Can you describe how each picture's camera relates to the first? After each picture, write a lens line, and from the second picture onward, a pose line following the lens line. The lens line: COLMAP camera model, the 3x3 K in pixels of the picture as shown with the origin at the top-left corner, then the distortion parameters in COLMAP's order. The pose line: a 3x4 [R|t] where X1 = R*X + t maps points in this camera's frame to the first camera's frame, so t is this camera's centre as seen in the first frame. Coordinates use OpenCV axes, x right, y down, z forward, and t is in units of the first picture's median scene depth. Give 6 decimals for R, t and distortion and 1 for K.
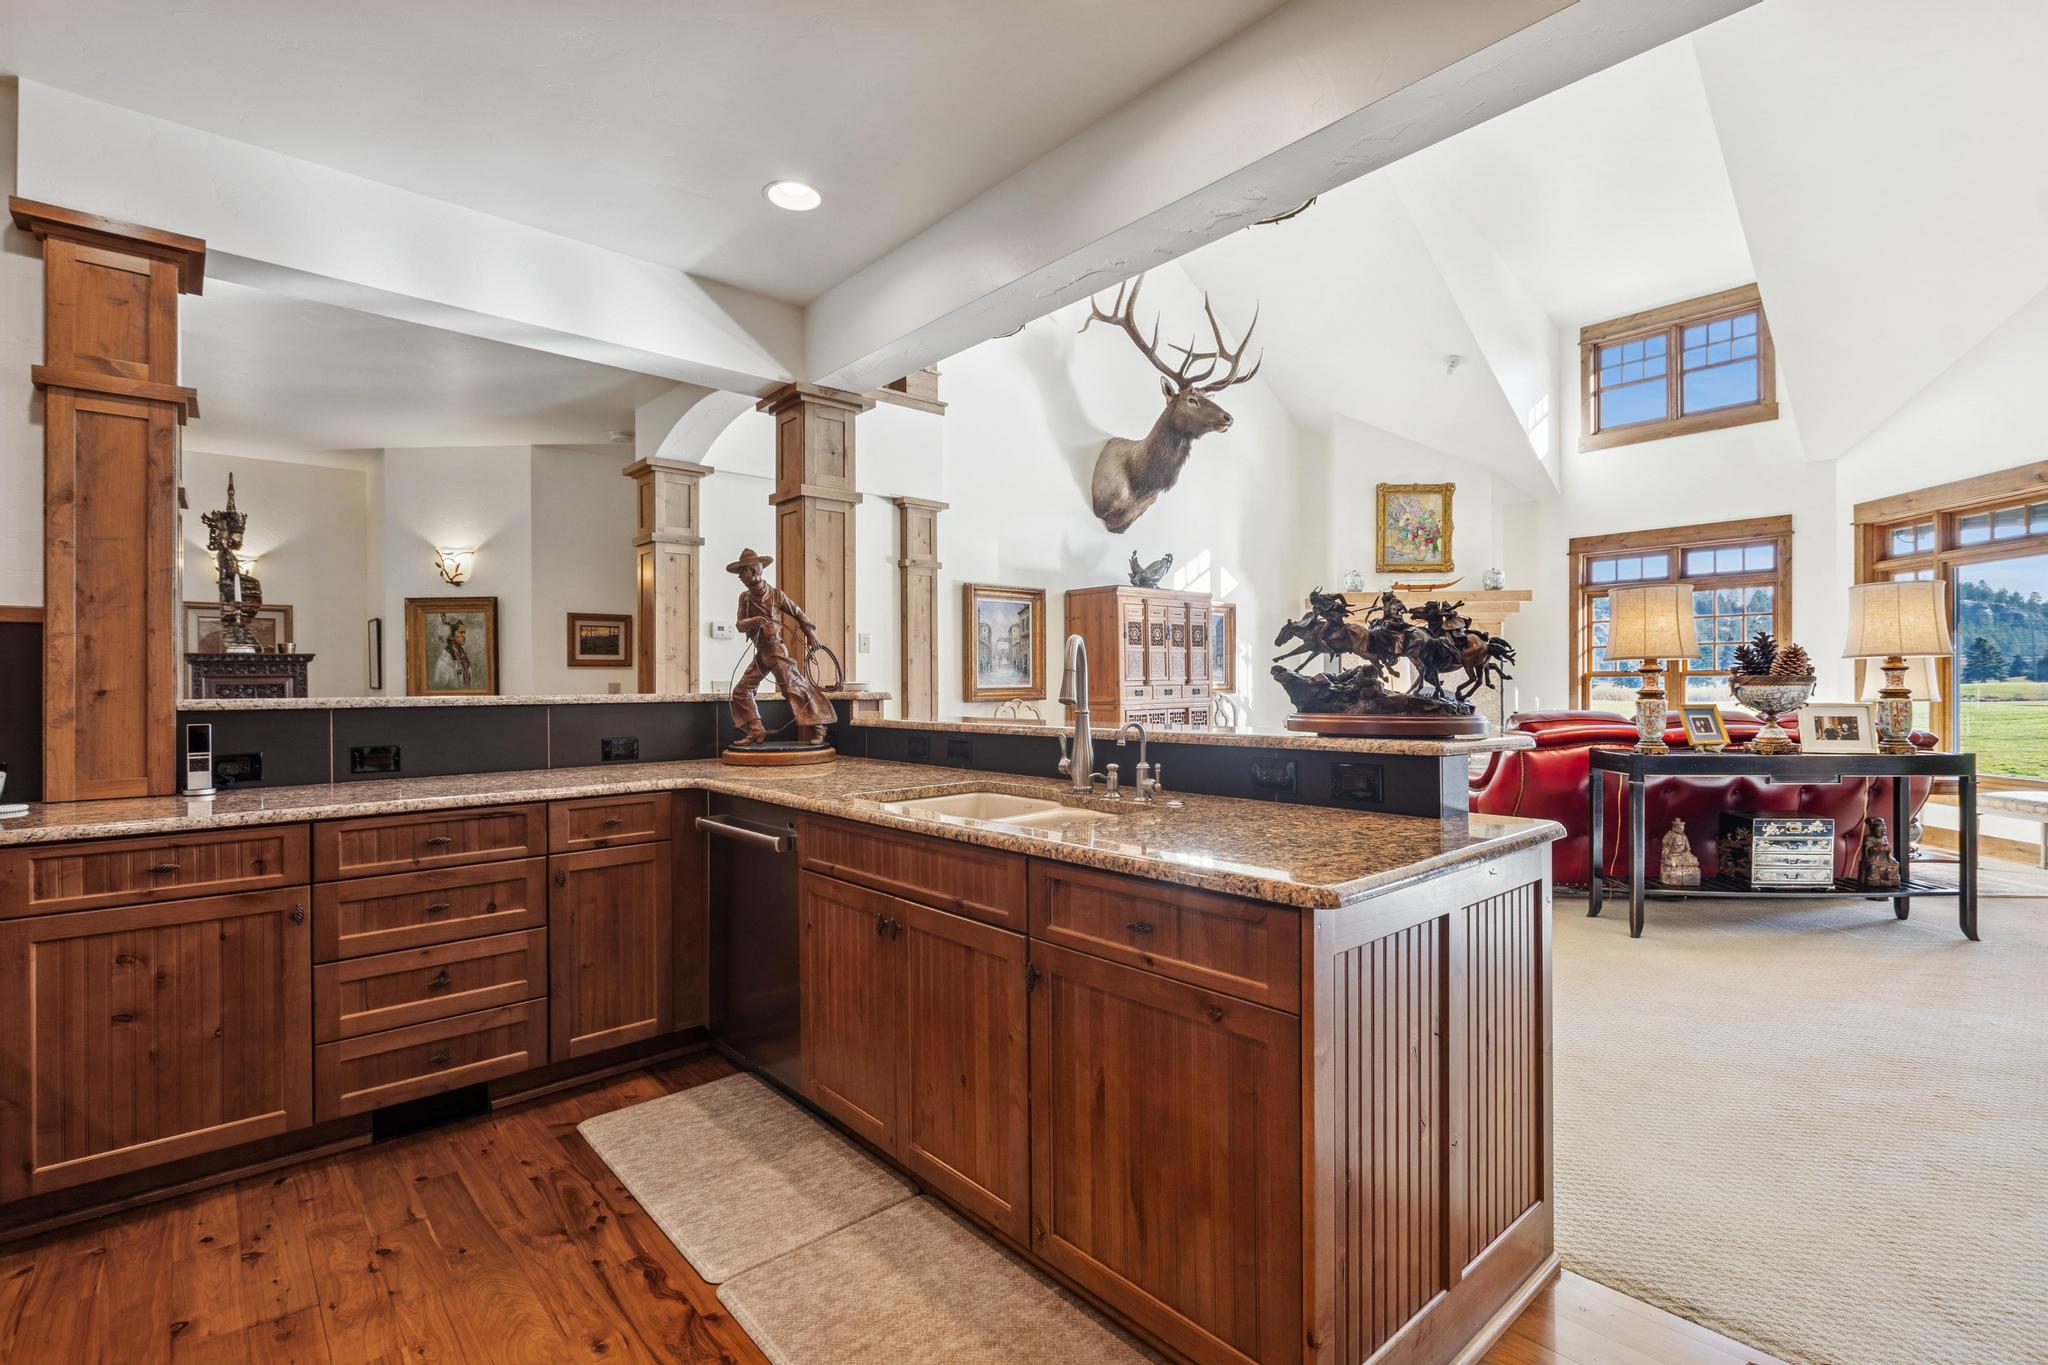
lens RADIAL K [[942.6, 0, 1022.0], [0, 942.6, 676.8], [0, 0, 1]] dist [0.000420, -0.000901]
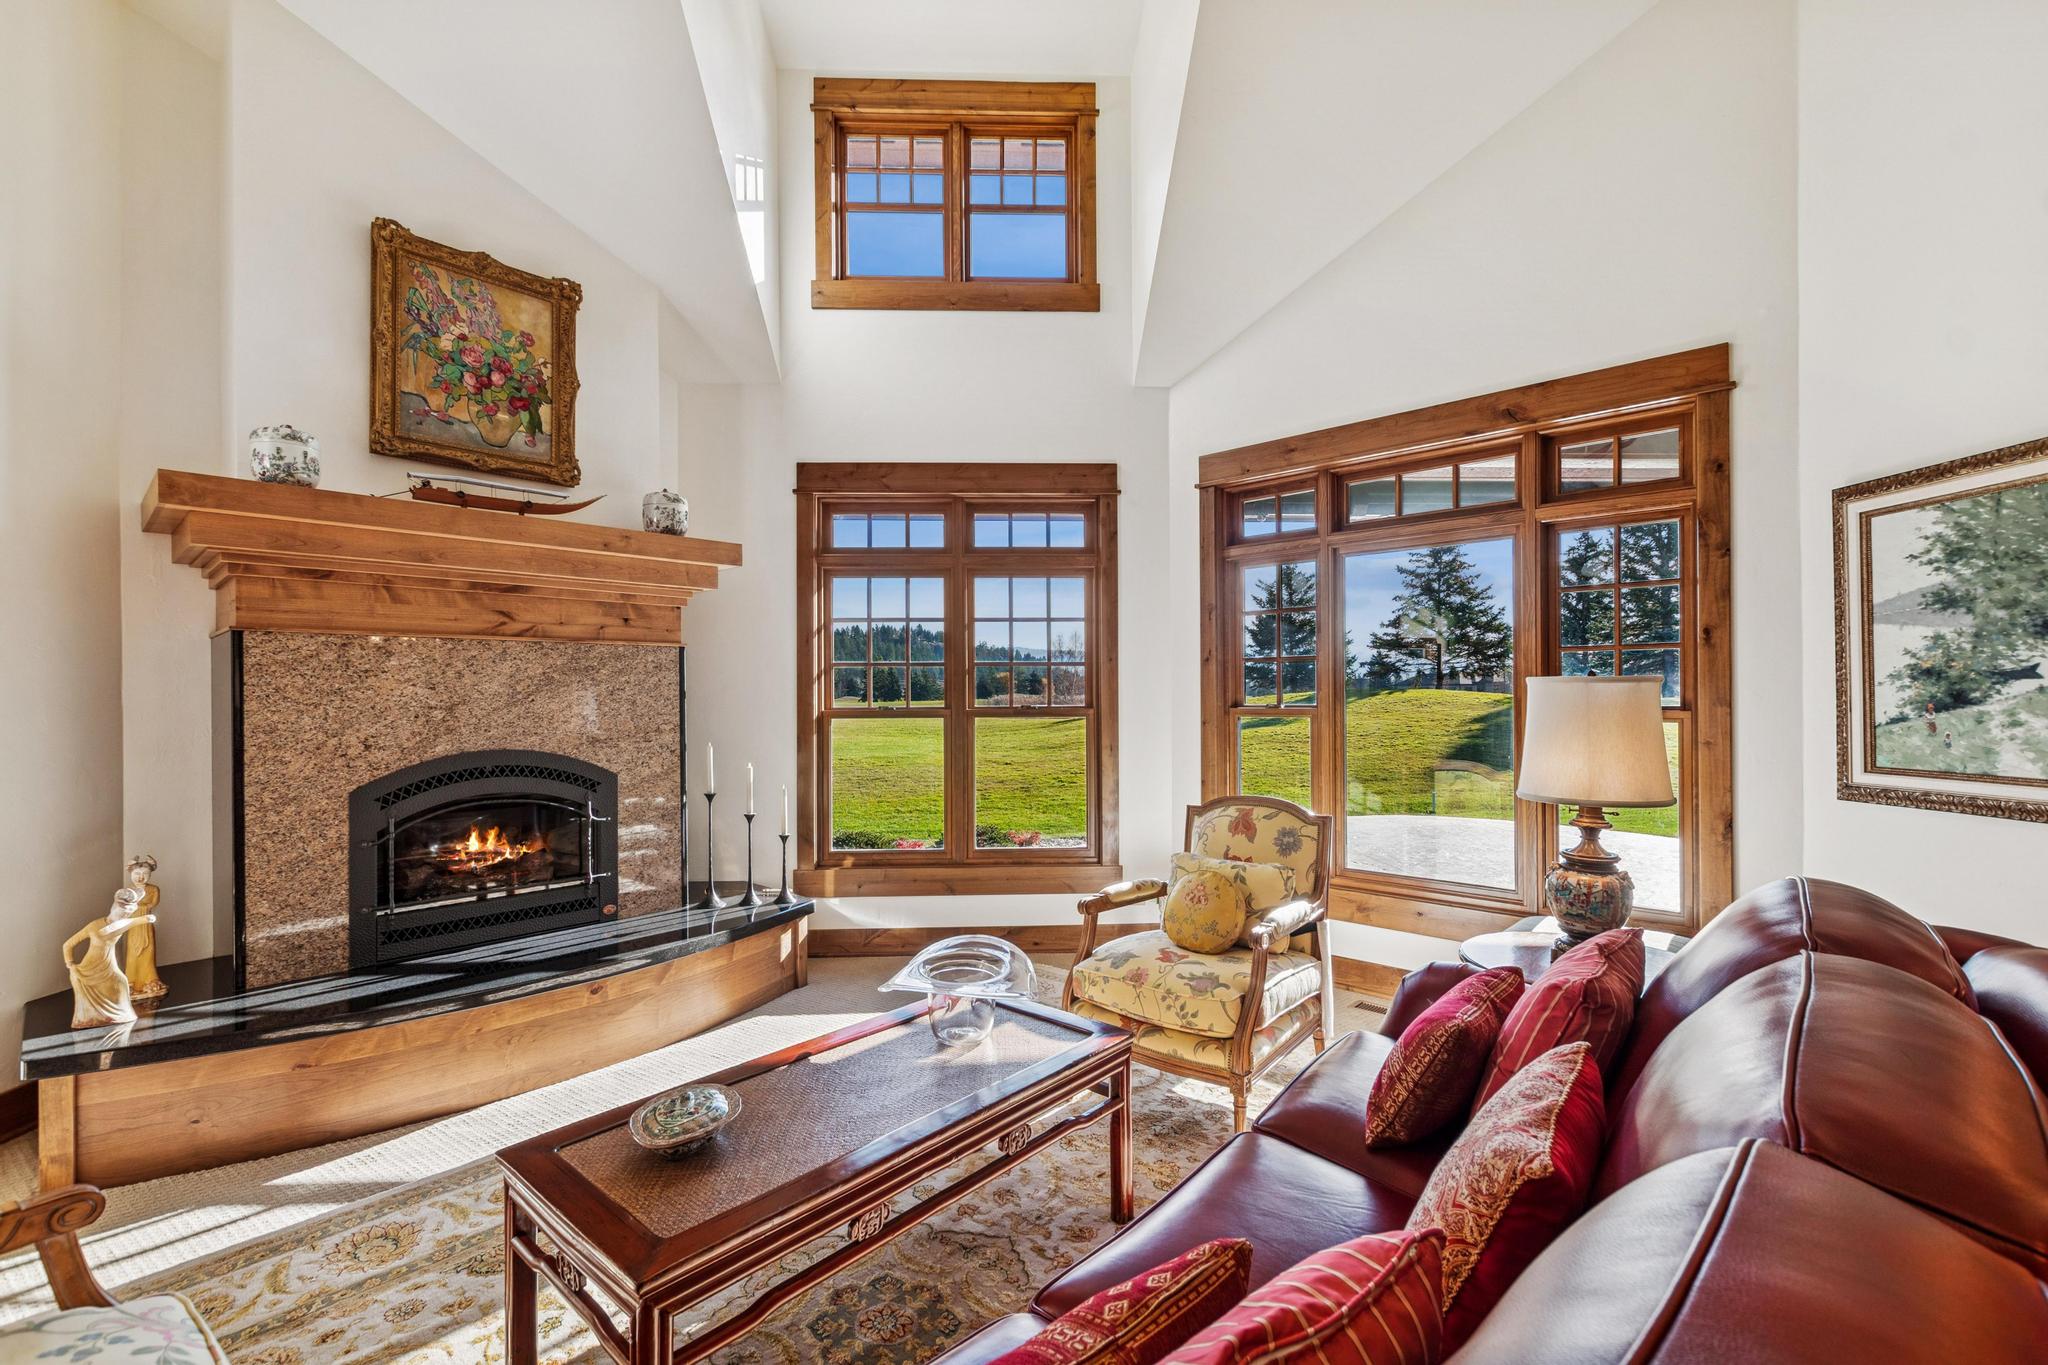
lens RADIAL K [[888.7, 0, 1020.8], [0, 888.7, 691.3], [0, 0, 1]] dist [0.002643, -0.000355]
pose [[0.628787, 0.002937, 0.777572, 0.655055], [-0.001754, 0.999996, -0.002358, -0.035605], [-0.777575, 0.000119, 0.628790, 1.427111]]
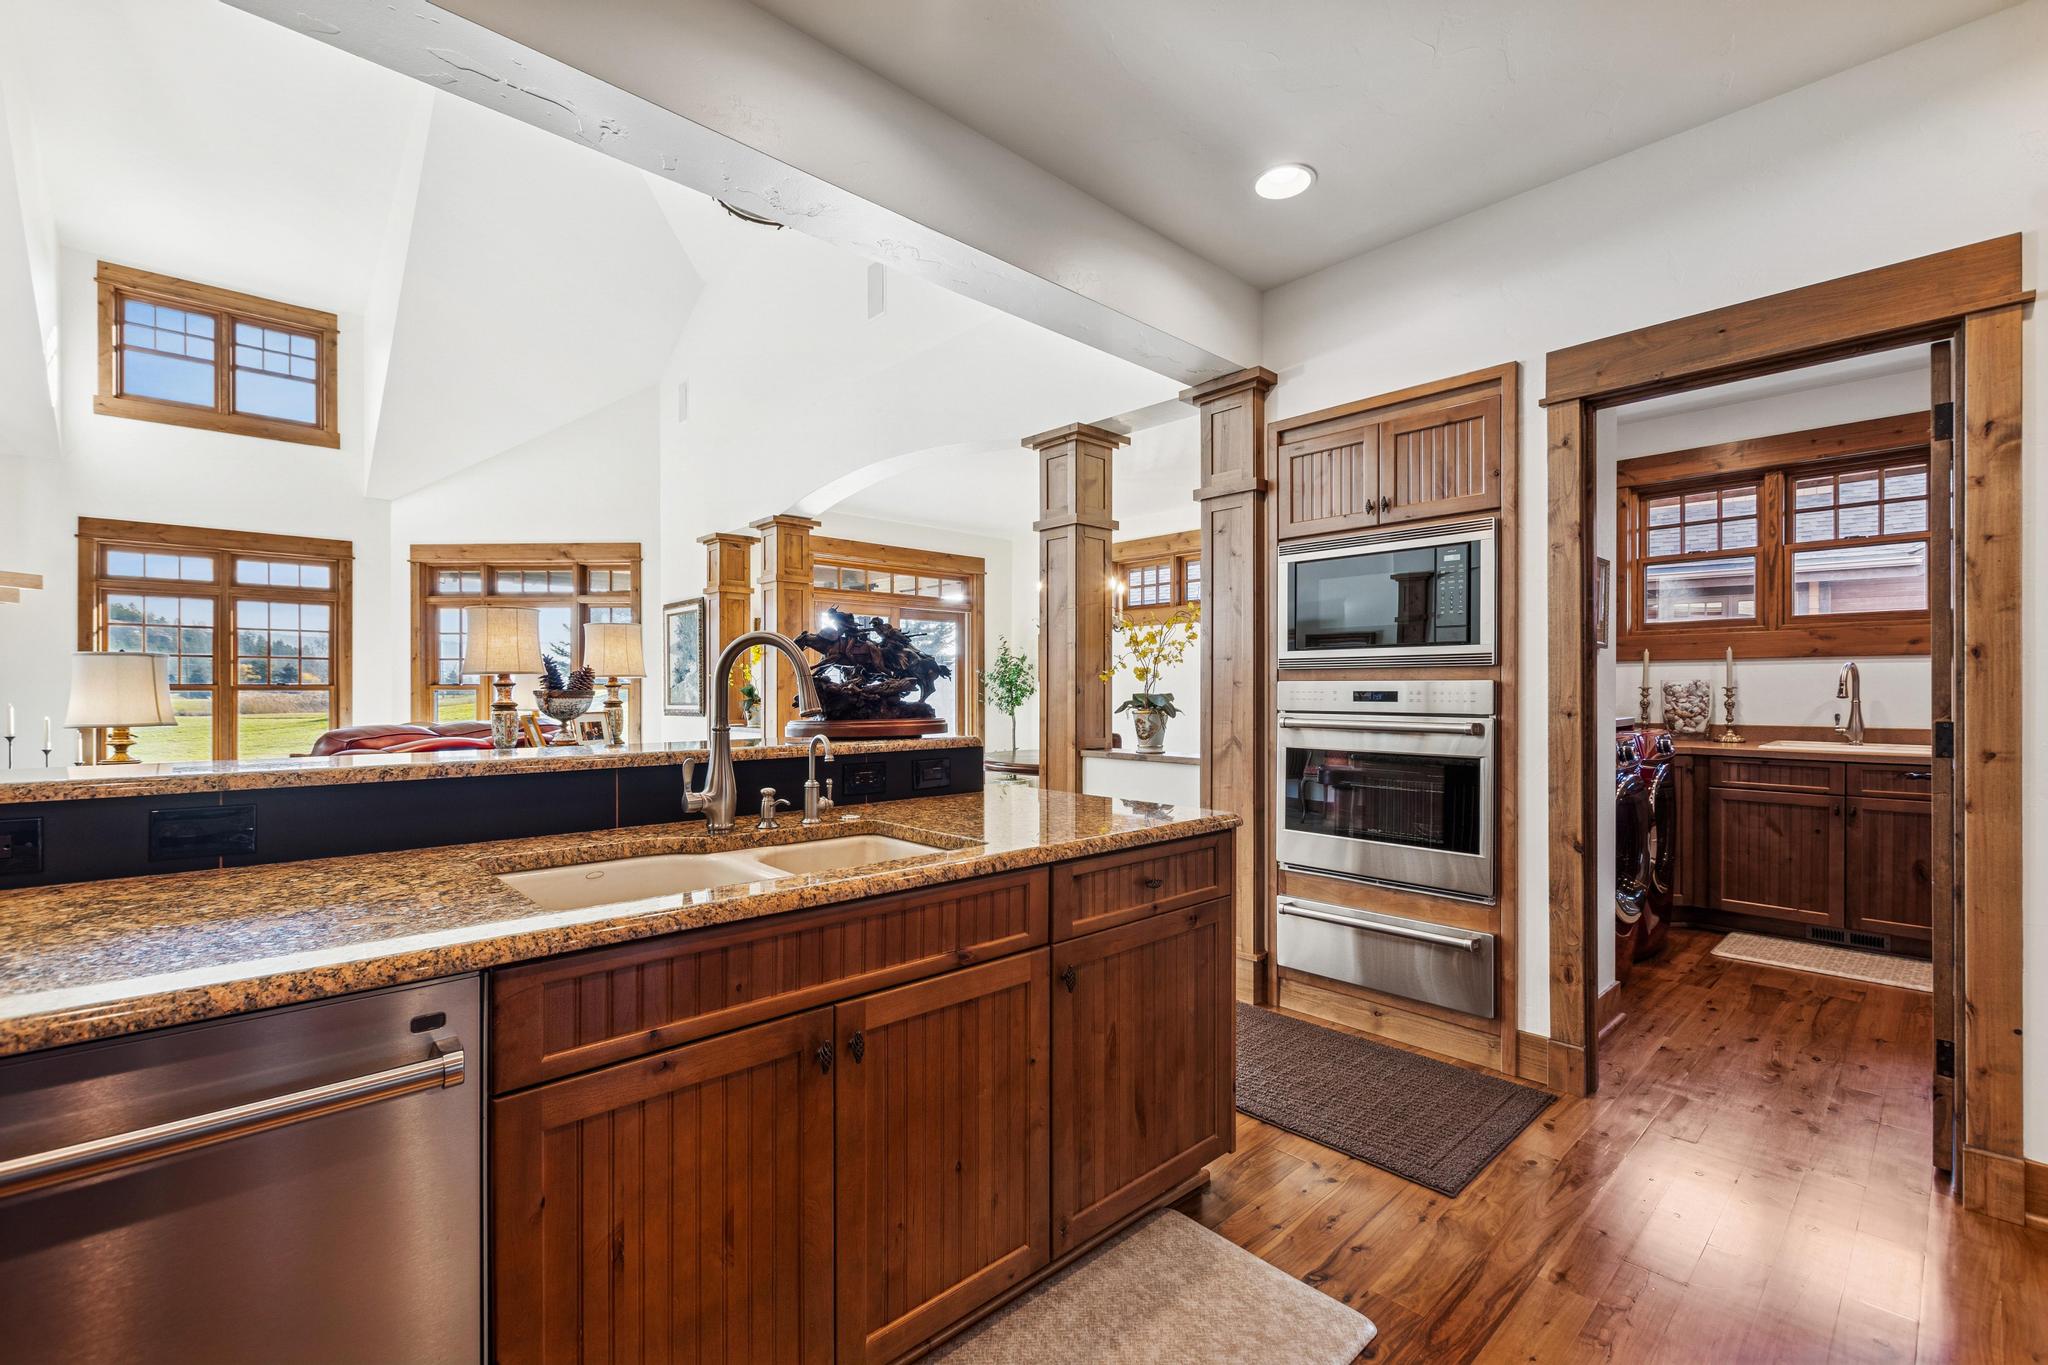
lens RADIAL K [[882.1, 0, 1033.0], [0, 882.1, 694.0], [0, 0, 1]] dist [0.000764, -0.000950]
pose [[-0.035287, 0.004123, 0.999369, -0.470665], [-0.004264, 0.999982, -0.004276, 0.007825], [-0.999368, -0.004412, -0.035269, 0.539934]]
